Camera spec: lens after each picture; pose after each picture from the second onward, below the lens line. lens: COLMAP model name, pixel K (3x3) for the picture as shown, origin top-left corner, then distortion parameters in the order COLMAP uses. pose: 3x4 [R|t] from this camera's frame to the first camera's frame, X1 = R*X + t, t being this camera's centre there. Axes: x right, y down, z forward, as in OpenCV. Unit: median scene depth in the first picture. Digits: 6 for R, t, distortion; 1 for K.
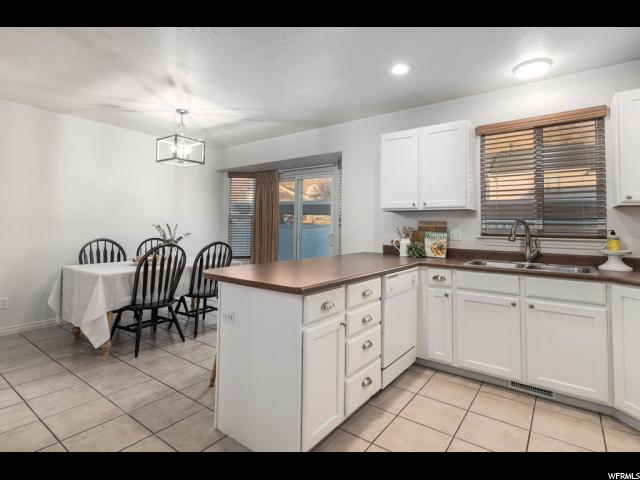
lens RADIAL K [[335.1, 0, 303.6], [0, 335.1, 209.8], [0, 0, 1]] dist [0.008942, 0.000066]
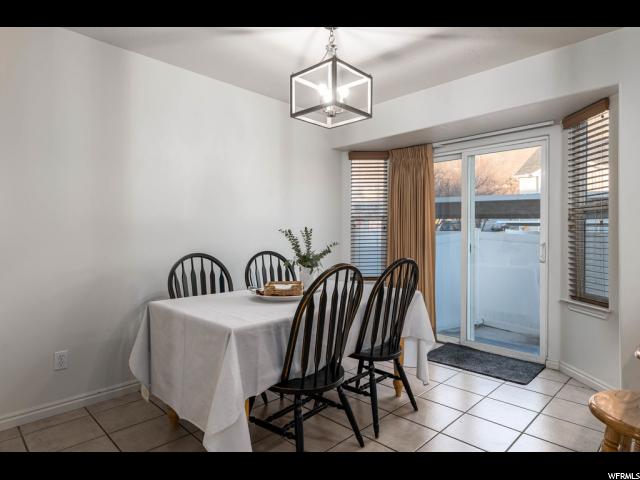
lens RADIAL K [[382.4, 0, 296.1], [0, 382.4, 237.1], [0, 0, 1]] dist [0.003380, 0.001446]
pose [[0.987077, -0.009639, -0.159955, -0.321589], [0.018268, 0.998450, 0.052564, 0.023446], [0.159201, -0.054807, 0.985724, 0.358865]]
